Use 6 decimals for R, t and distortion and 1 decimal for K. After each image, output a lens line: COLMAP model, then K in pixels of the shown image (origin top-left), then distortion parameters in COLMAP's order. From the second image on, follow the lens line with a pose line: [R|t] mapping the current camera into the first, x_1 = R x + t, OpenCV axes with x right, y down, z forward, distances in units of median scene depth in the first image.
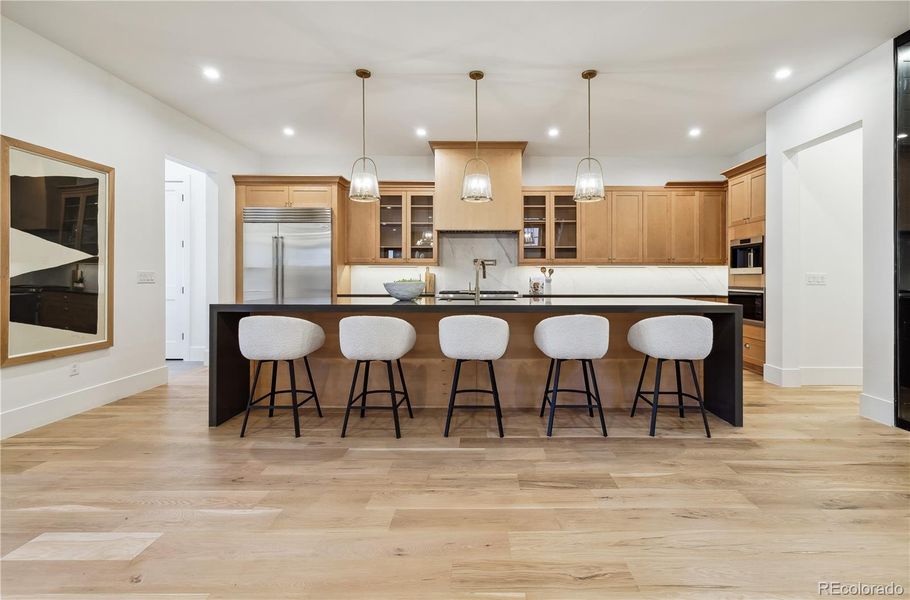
lens RADIAL K [[410.8, 0, 480.2], [0, 410.8, 280.9], [0, 0, 1]] dist [-0.003247, 0.001161]
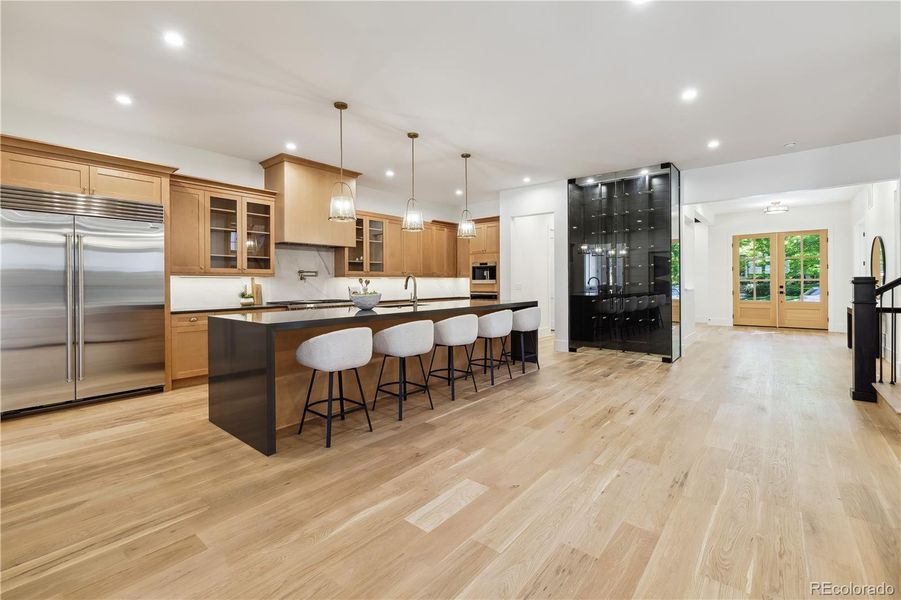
lens RADIAL K [[401.9, 0, 462.0], [0, 401.9, 276.5], [0, 0, 1]] dist [-0.000039, 0.000253]
pose [[0.619437, 0.006879, 0.785016, -0.611392], [0.015348, 0.999664, -0.020870, -0.011407], [-0.784896, 0.024976, 0.619124, 0.054140]]
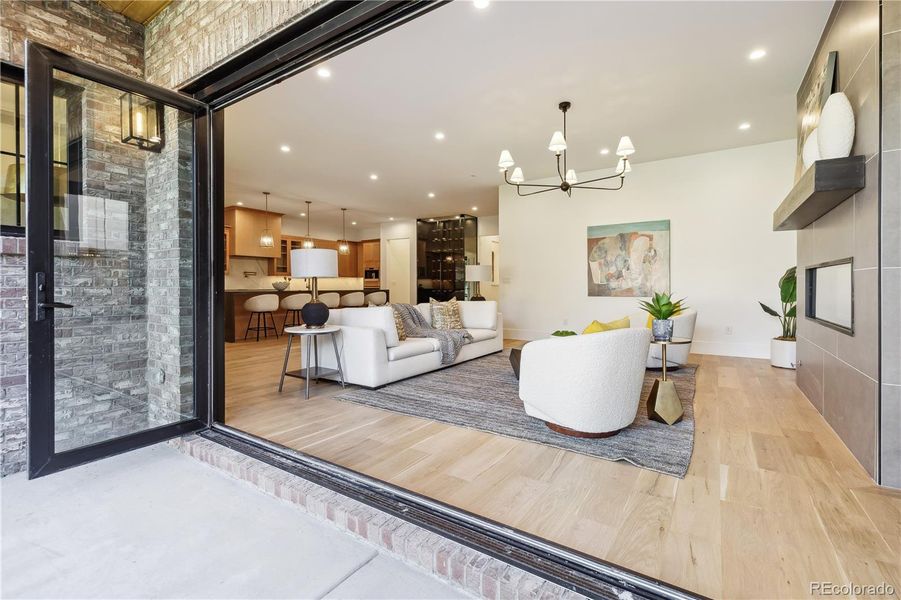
lens RADIAL K [[401.9, 0, 485.2], [0, 401.9, 280.6], [0, 0, 1]] dist [-0.000039, 0.000253]
pose [[0.485352, 0.008540, 0.874277, -1.098175], [0.013241, 0.999766, -0.017117, 0.029490], [-0.874219, 0.019884, 0.485125, -0.773068]]
